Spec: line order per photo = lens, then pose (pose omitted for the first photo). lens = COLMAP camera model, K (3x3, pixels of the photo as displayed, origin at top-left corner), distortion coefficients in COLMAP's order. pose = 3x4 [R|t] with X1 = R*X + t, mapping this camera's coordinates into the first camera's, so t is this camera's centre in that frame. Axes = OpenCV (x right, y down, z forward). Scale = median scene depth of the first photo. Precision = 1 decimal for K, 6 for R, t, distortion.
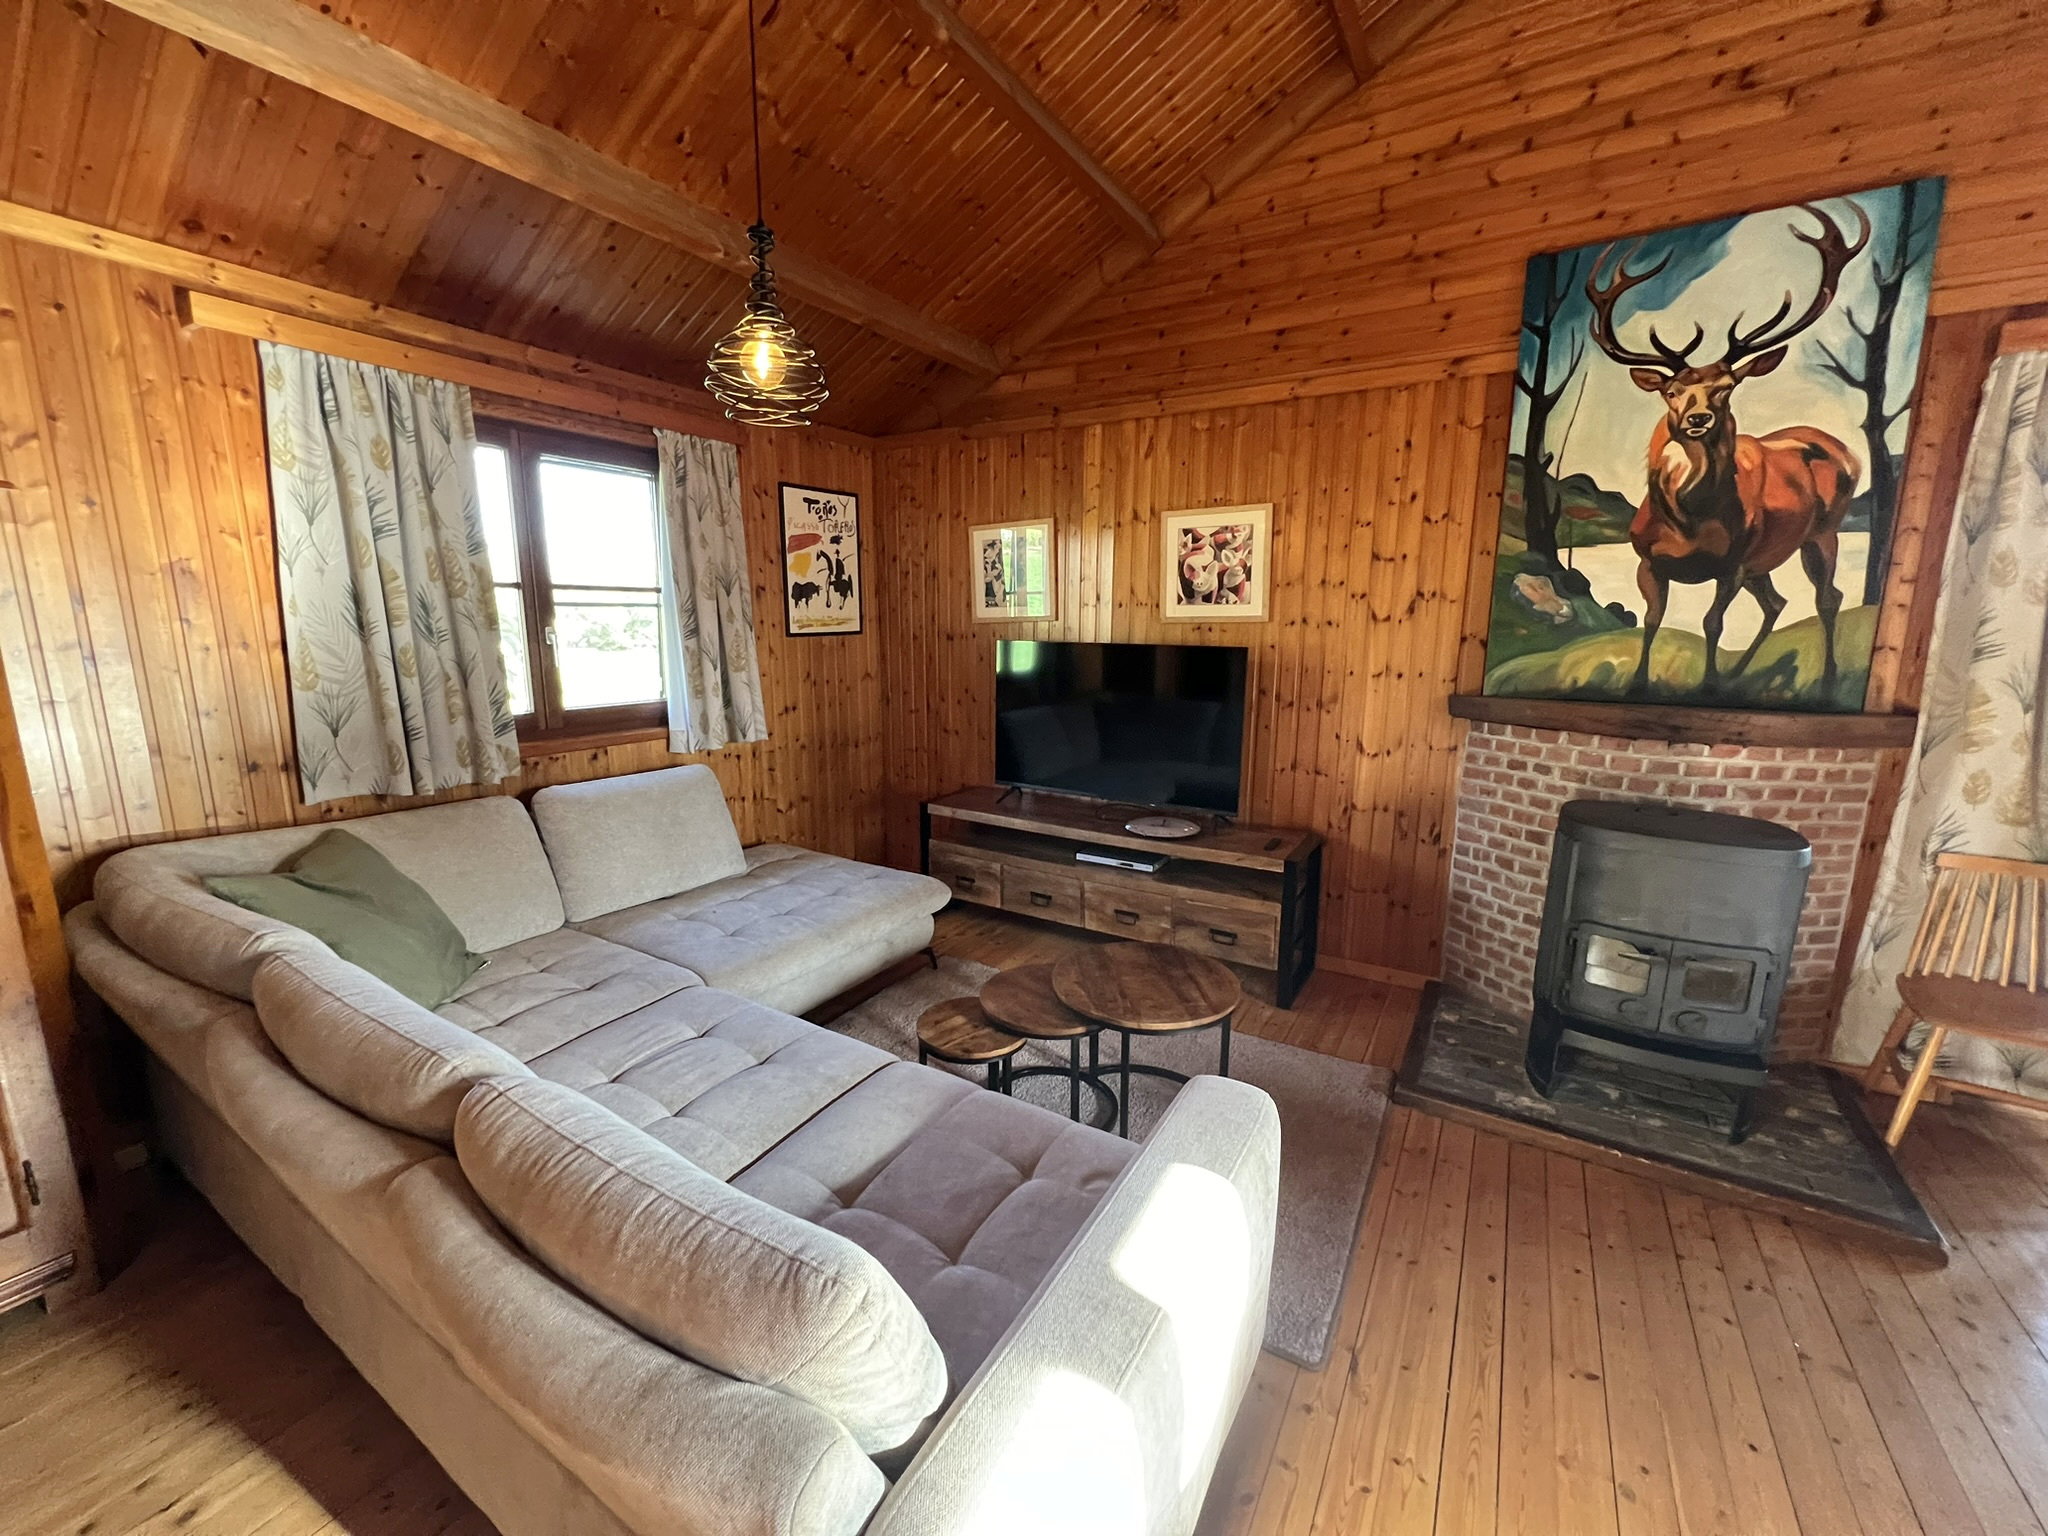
lens RADIAL K [[810.5, 0, 1018.9], [0, 810.5, 767.3], [0, 0, 1]] dist [-0.005968, 0.000494]
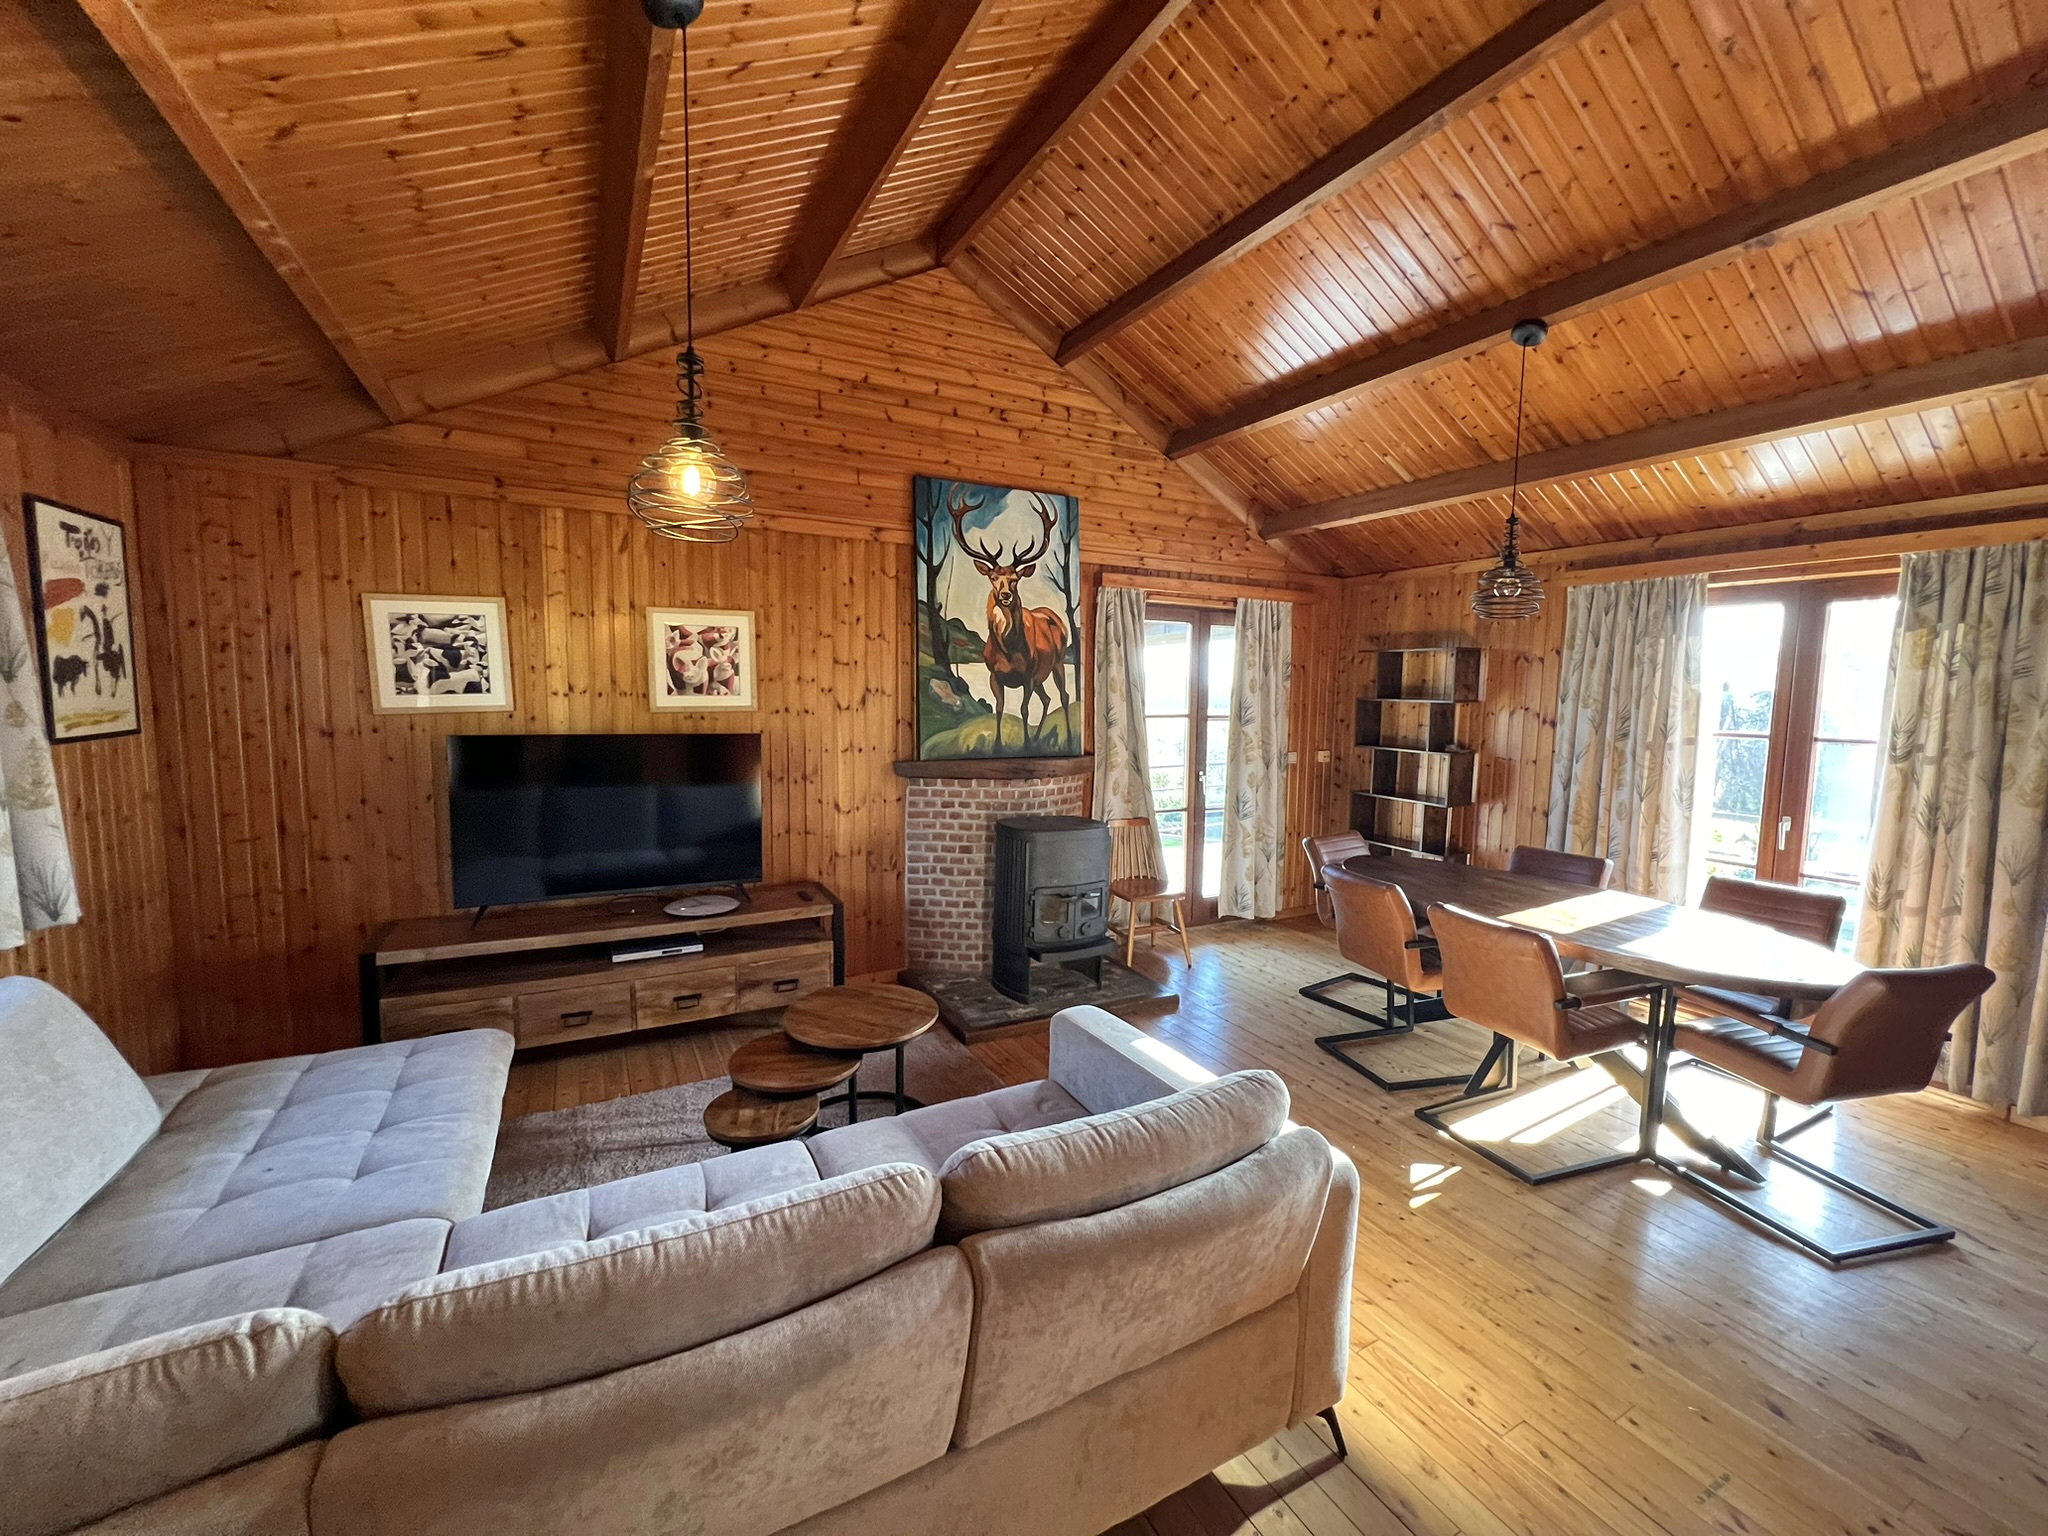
lens RADIAL K [[810.5, 0, 1016.2], [0, 810.5, 766.6], [0, 0, 1]] dist [-0.005968, 0.000494]
pose [[0.504799, -0.075851, 0.859898, -0.595683], [0.145429, 0.989367, 0.001897, -0.055898], [-0.850899, 0.124097, 0.510462, 0.112802]]
